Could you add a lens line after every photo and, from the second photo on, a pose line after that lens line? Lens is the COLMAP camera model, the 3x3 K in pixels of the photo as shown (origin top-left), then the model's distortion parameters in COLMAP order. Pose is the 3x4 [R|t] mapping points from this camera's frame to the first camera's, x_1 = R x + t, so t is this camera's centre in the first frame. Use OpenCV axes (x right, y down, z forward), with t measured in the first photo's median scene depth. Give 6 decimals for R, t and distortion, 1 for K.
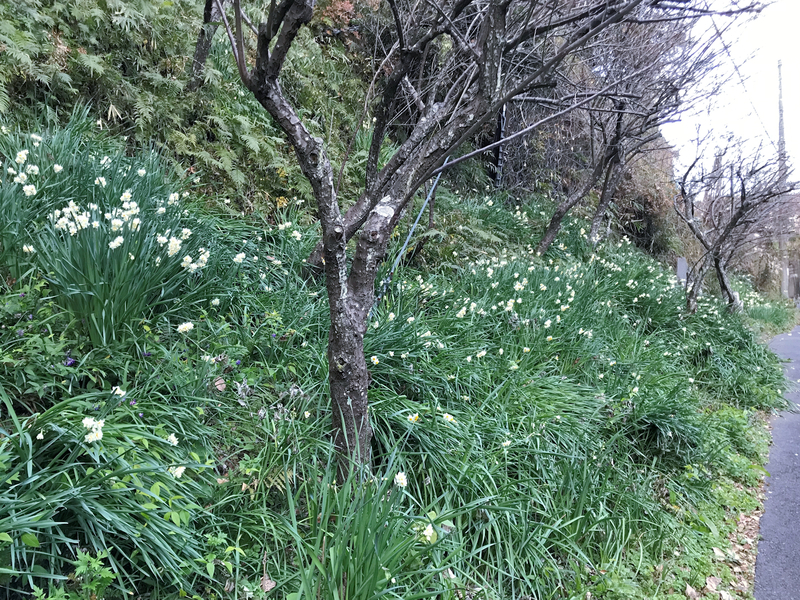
lens RADIAL K [[650.6, 0, 400.2], [0, 650.6, 299.0], [0, 0, 1]] dist [0.032577, -0.012790]
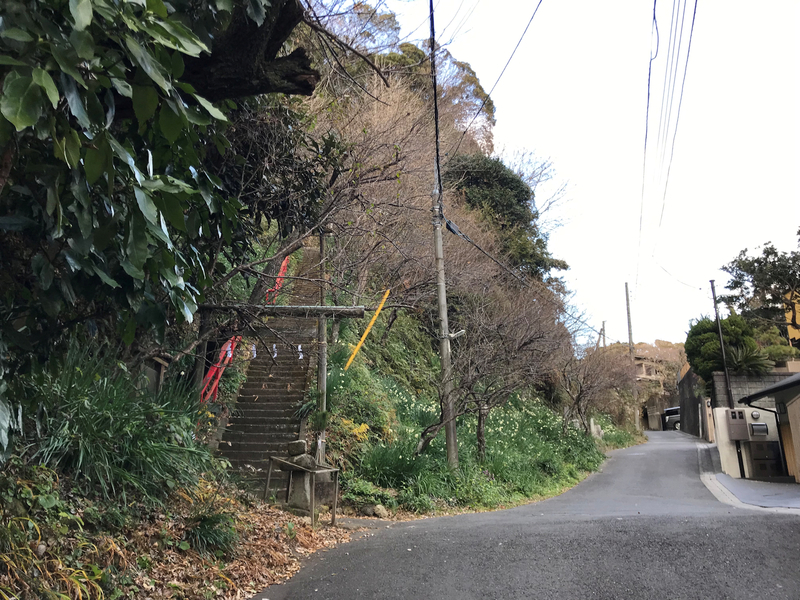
lens RADIAL K [[650.6, 0, 399.9], [0, 650.6, 300.0], [0, 0, 1]] dist [0.032577, -0.012790]
pose [[0.993366, 0.033025, 0.110150, -0.421321], [-0.011369, 0.981386, -0.191708, 0.005235], [-0.114431, 0.189184, 0.975251, -1.318697]]
